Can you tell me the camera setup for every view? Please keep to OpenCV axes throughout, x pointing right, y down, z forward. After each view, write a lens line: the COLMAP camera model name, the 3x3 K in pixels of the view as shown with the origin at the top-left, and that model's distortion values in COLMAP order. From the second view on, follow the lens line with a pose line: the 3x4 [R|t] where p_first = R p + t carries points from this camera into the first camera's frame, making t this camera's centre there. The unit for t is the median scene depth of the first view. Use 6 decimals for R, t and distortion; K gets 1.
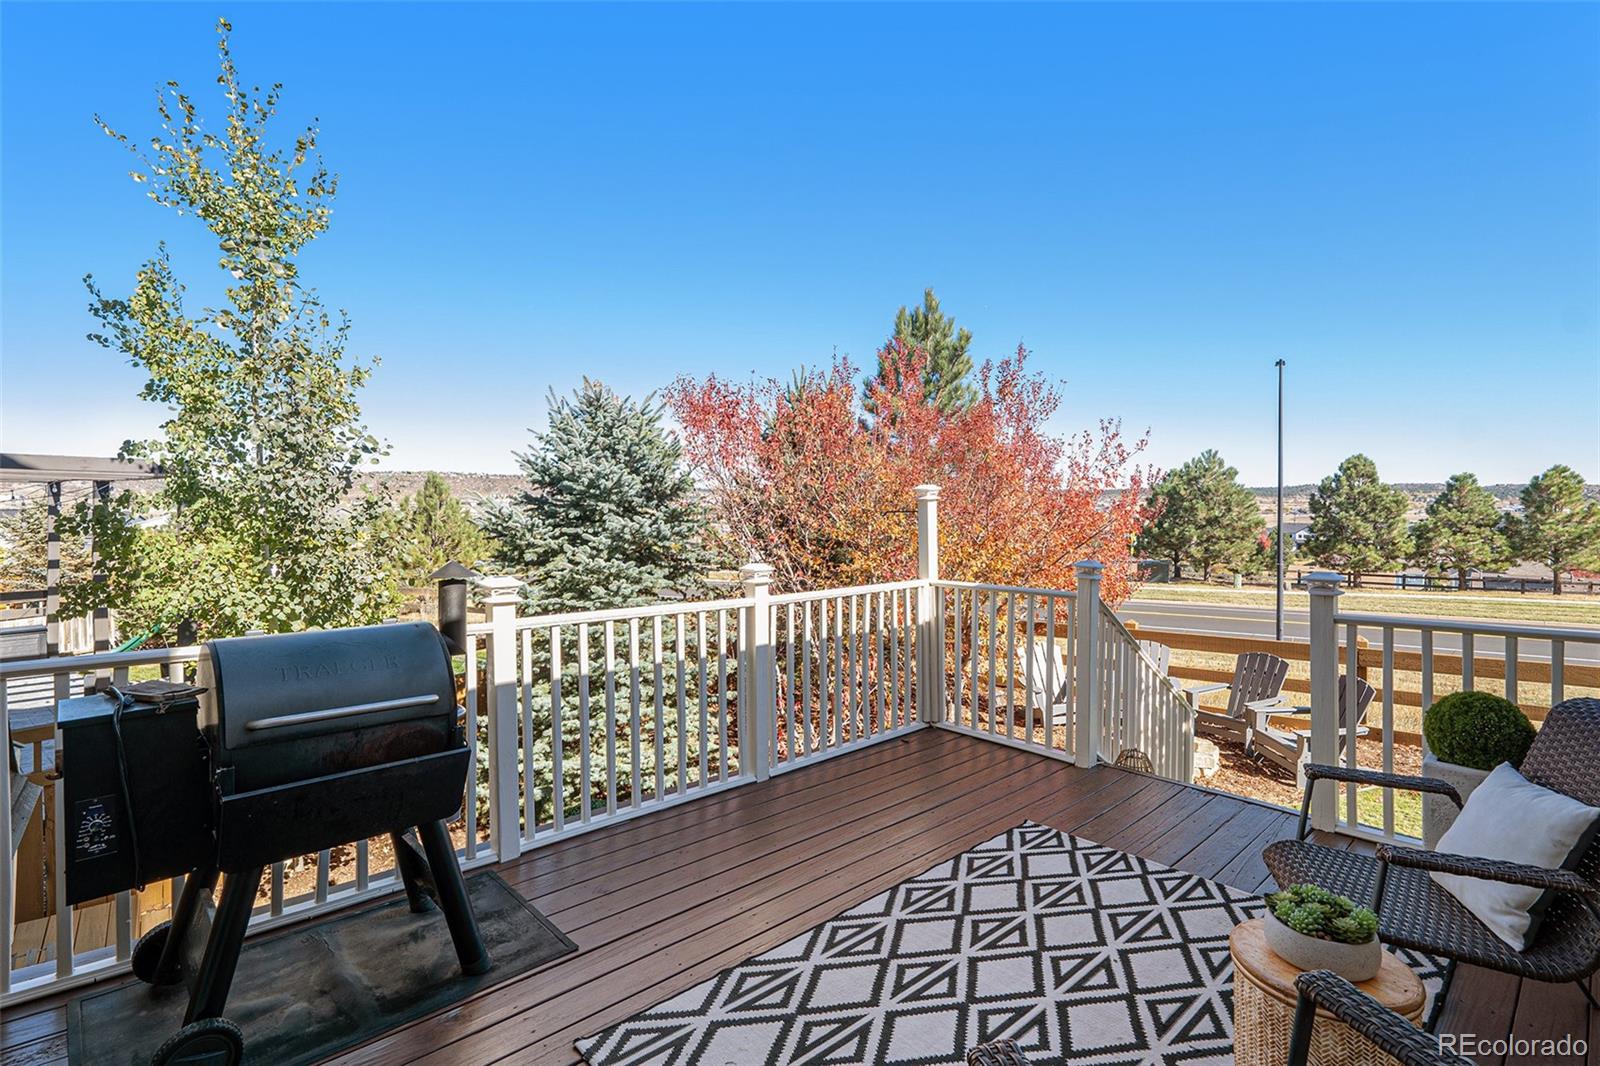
lens RADIAL K [[747.4, 0, 800.0], [0, 747.4, 533.0], [0, 0, 1]] dist [-0.001116, -0.000572]
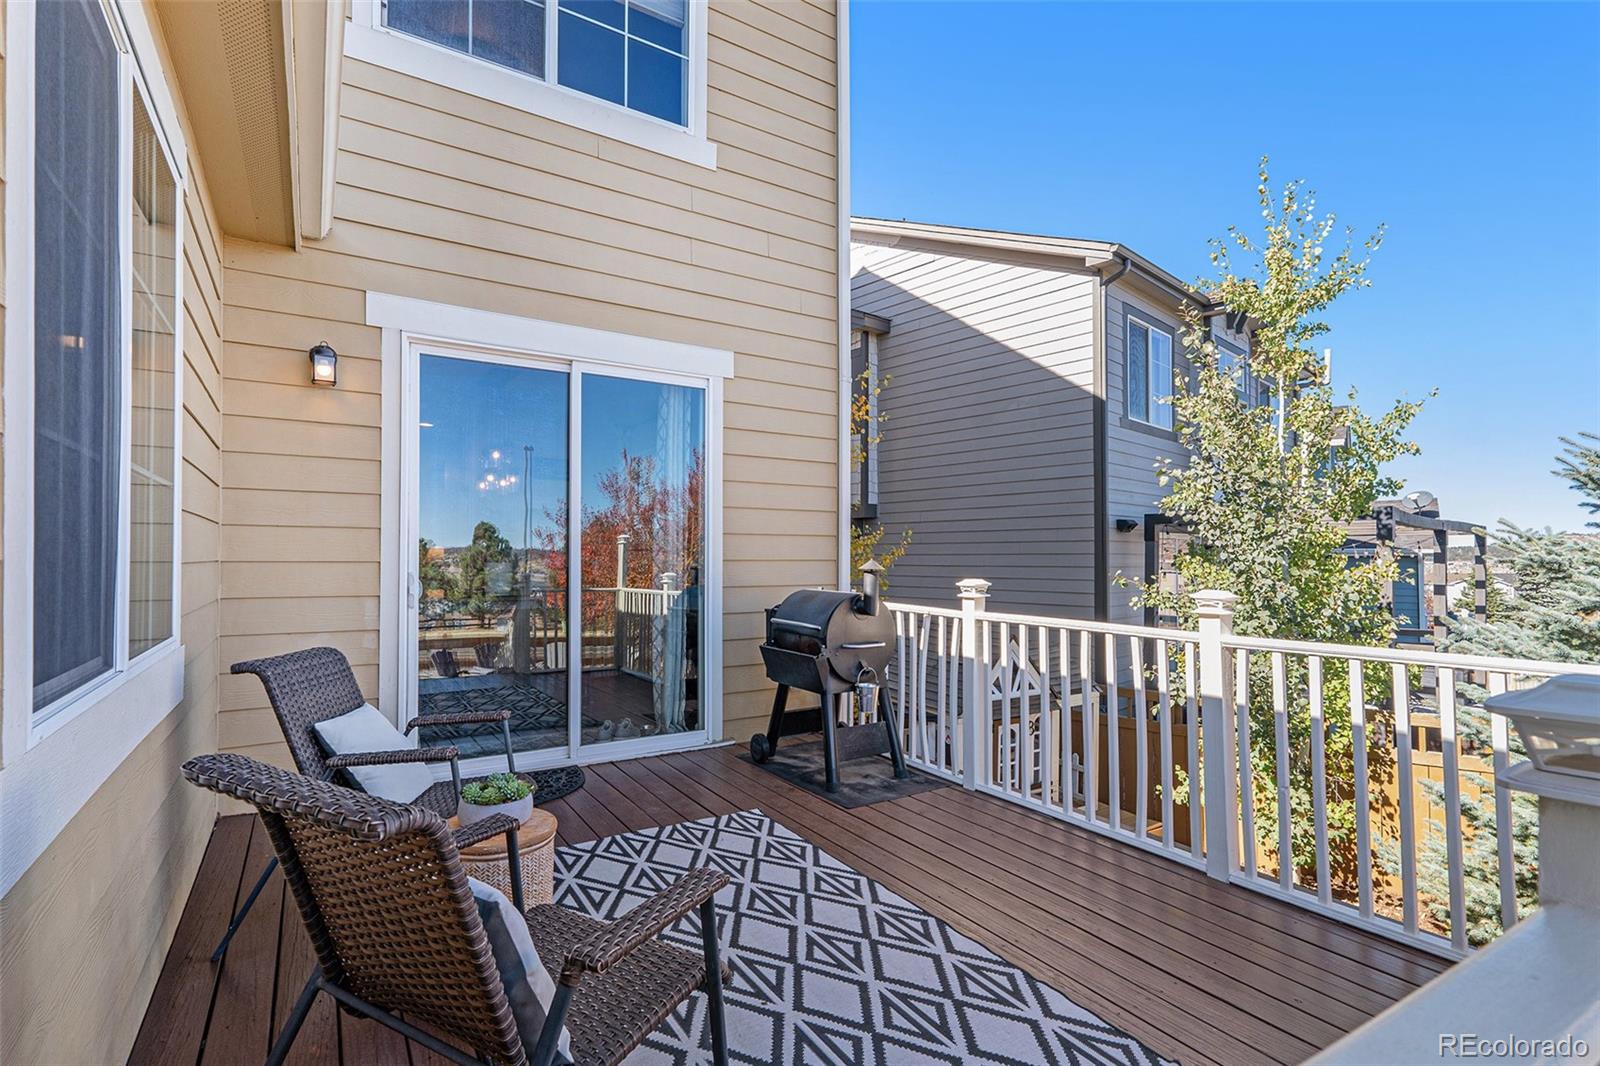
lens RADIAL K [[747.4, 0, 800.0], [0, 747.4, 533.0], [0, 0, 1]] dist [-0.001116, -0.000572]
pose [[-0.166988, -0.005858, -0.985942, 1.074898], [0.002414, 0.999977, -0.006350, -0.023173], [0.985956, -0.003440, -0.166970, 0.947206]]
